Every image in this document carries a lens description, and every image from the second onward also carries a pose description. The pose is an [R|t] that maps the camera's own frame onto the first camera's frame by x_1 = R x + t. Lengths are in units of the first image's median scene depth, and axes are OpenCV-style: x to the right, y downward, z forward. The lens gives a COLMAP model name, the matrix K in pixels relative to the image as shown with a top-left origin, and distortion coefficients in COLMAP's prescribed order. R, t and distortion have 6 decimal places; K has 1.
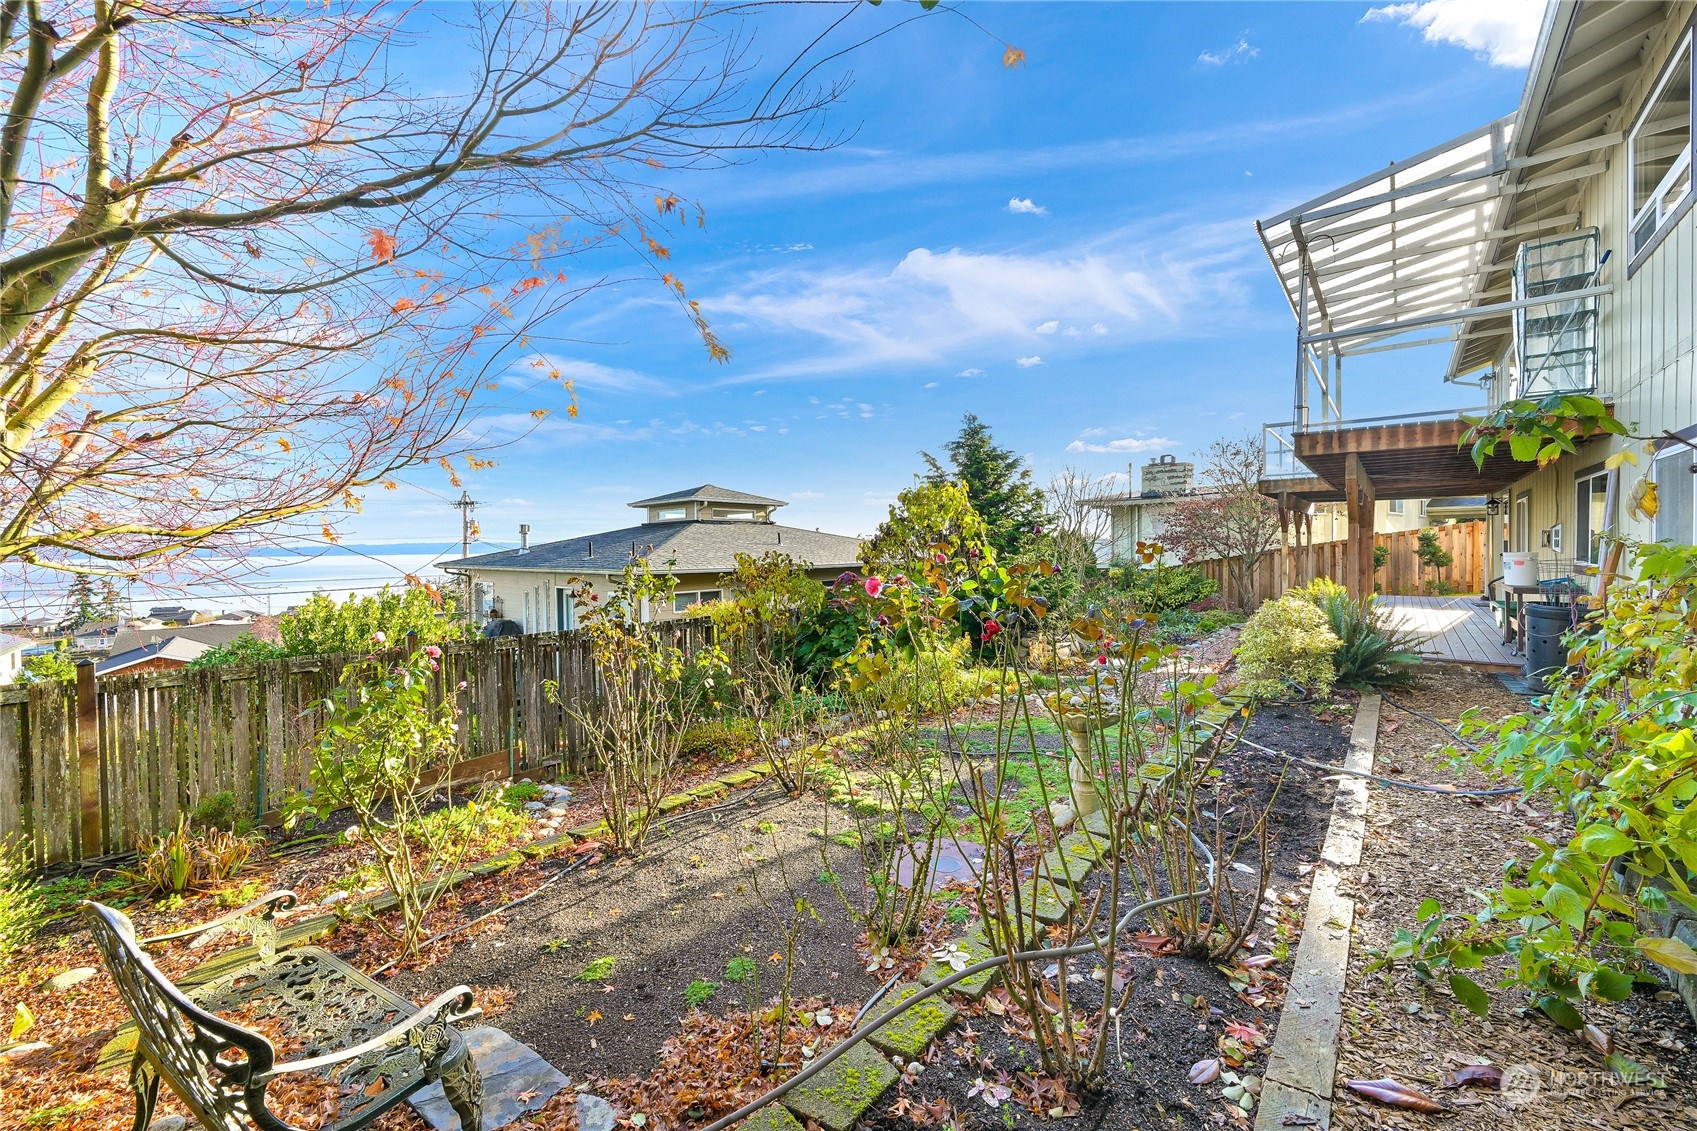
lens RADIAL K [[676.6, 0, 856.8], [0, 676.6, 561.8], [0, 0, 1]] dist [-0.001193, -0.000036]
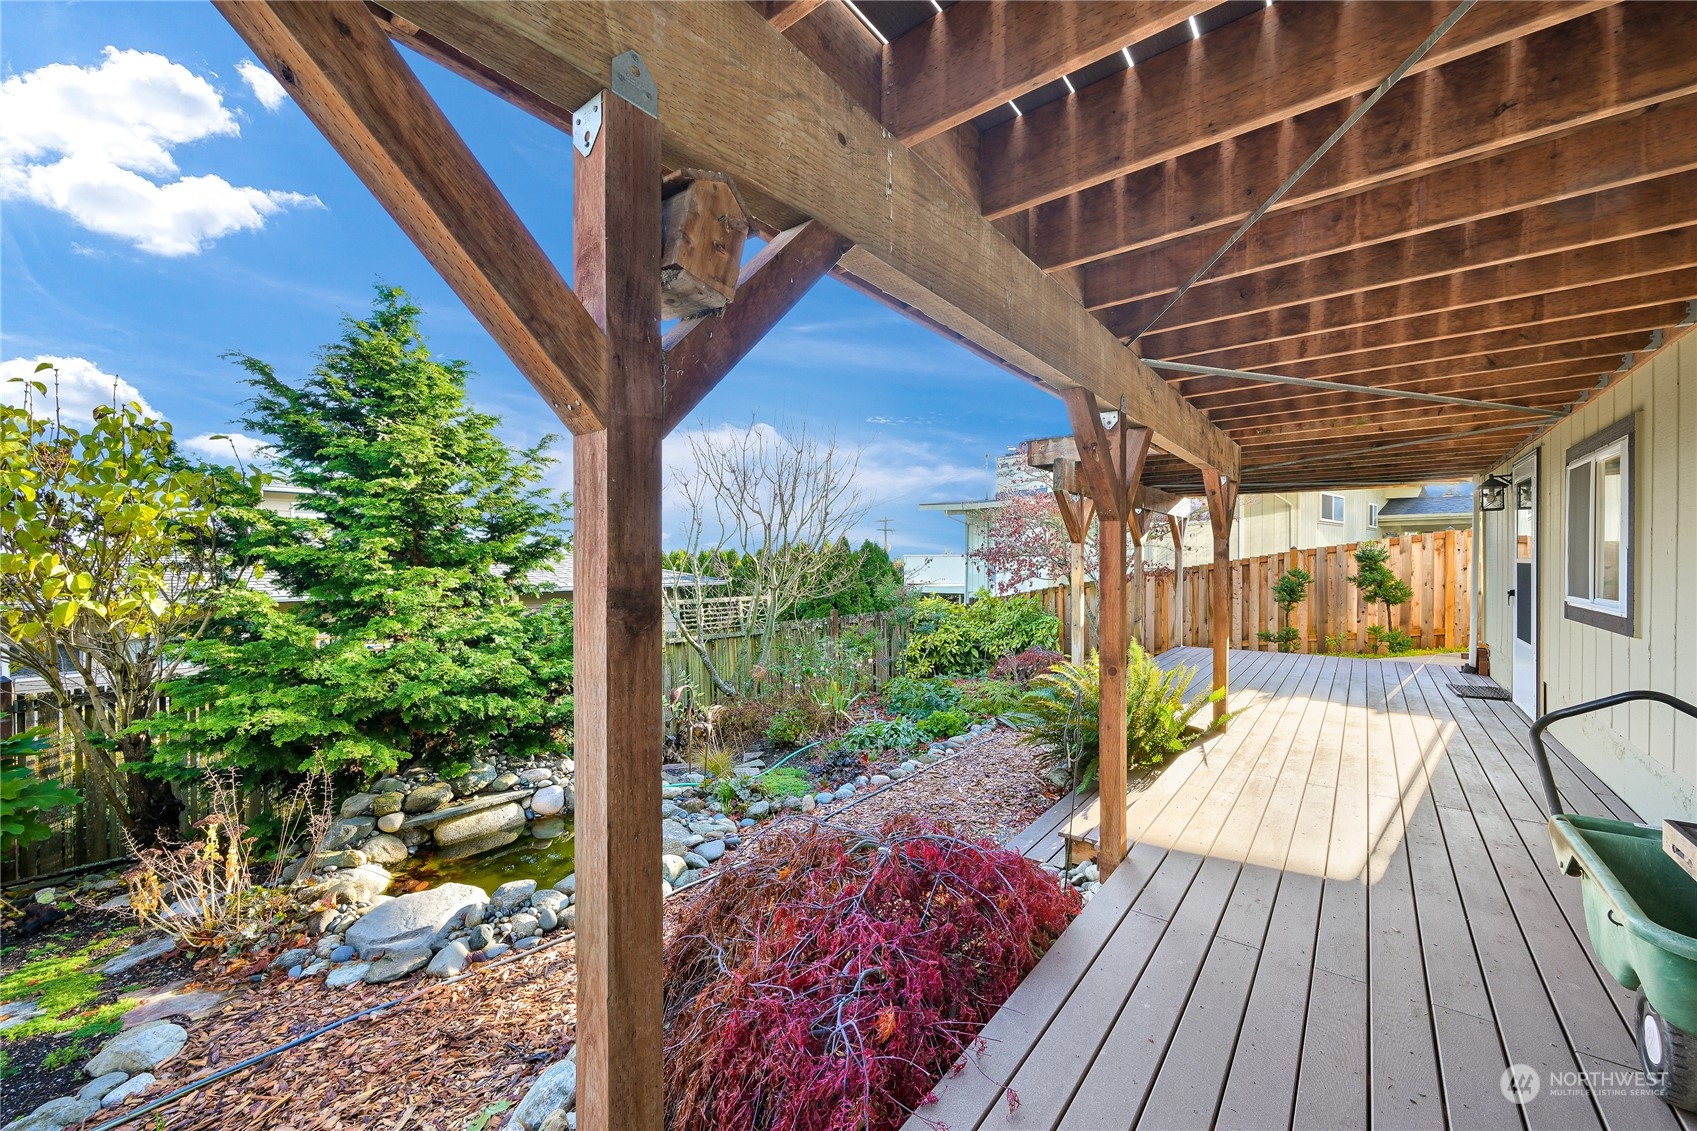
lens RADIAL K [[676.6, 0, 838.6], [0, 676.6, 564.7], [0, 0, 1]] dist [-0.001193, -0.000036]
pose [[0.999860, 0.006715, 0.015330, 0.350758], [-0.006521, 0.999899, -0.012659, -0.017449], [-0.015414, 0.012557, 0.999802, 0.392840]]
